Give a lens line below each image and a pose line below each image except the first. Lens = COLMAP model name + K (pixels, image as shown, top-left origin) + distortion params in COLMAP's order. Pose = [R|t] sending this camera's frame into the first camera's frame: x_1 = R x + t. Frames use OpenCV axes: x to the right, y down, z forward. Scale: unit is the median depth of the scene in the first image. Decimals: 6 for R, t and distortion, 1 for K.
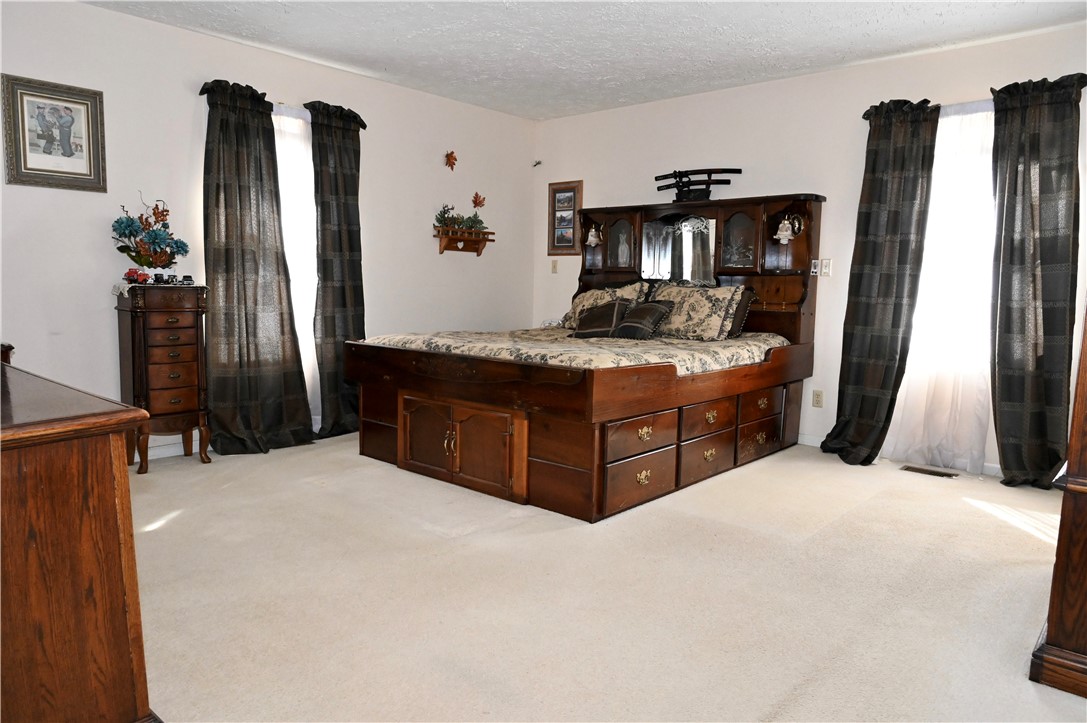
lens RADIAL K [[730.8, 0, 543.3], [0, 730.8, 354.5], [0, 0, 1]] dist [-0.001928, -0.001328]
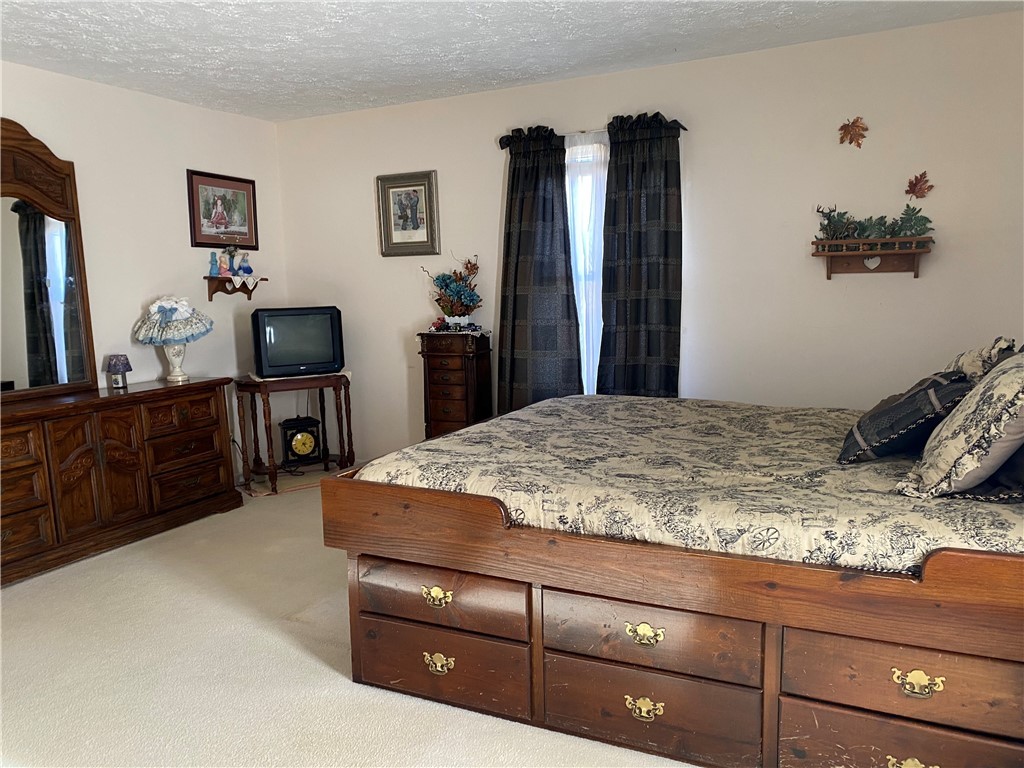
lens RADIAL K [[798.8, 0, 510.4], [0, 798.8, 386.8], [0, 0, 1]] dist [0.053130, -0.053557]
pose [[0.264723, 0.101583, -0.958959, 0.637416], [-0.061141, 0.994203, 0.088438, -0.112399], [0.962384, 0.035220, 0.269399, 0.672396]]
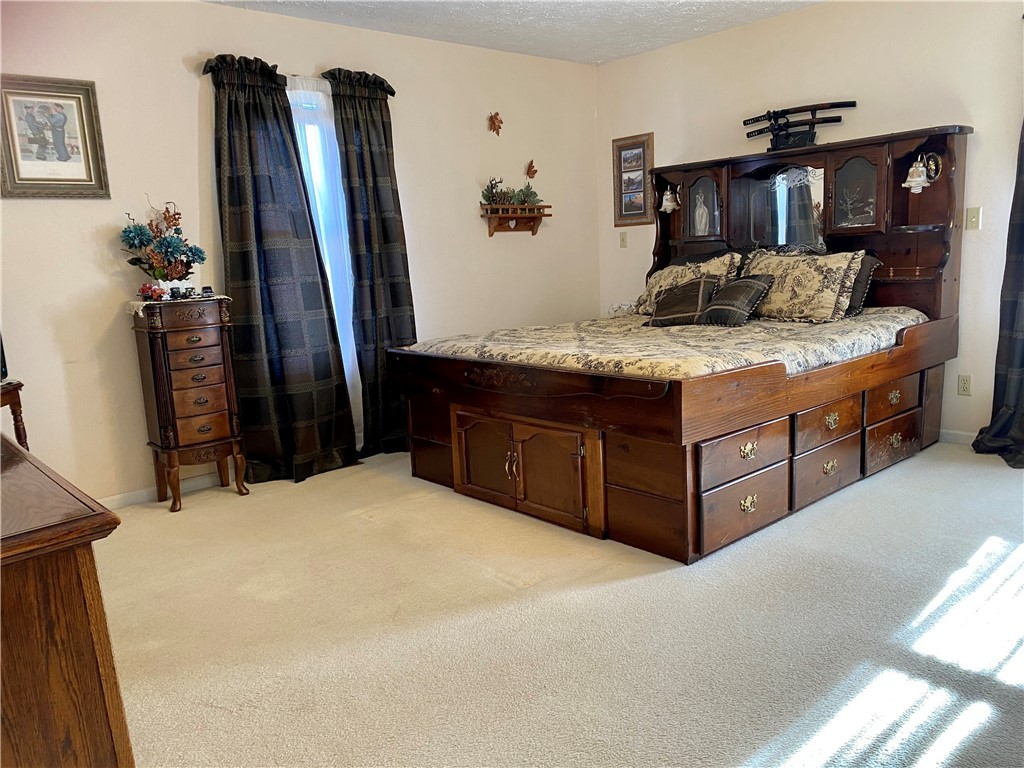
lens RADIAL K [[798.8, 0, 510.4], [0, 798.8, 386.8], [0, 0, 1]] dist [0.053130, -0.053557]
pose [[0.990268, -0.047873, -0.130677, -0.002303], [0.057028, 0.996106, 0.067234, -0.029119], [0.126950, -0.074032, 0.989143, 0.069110]]
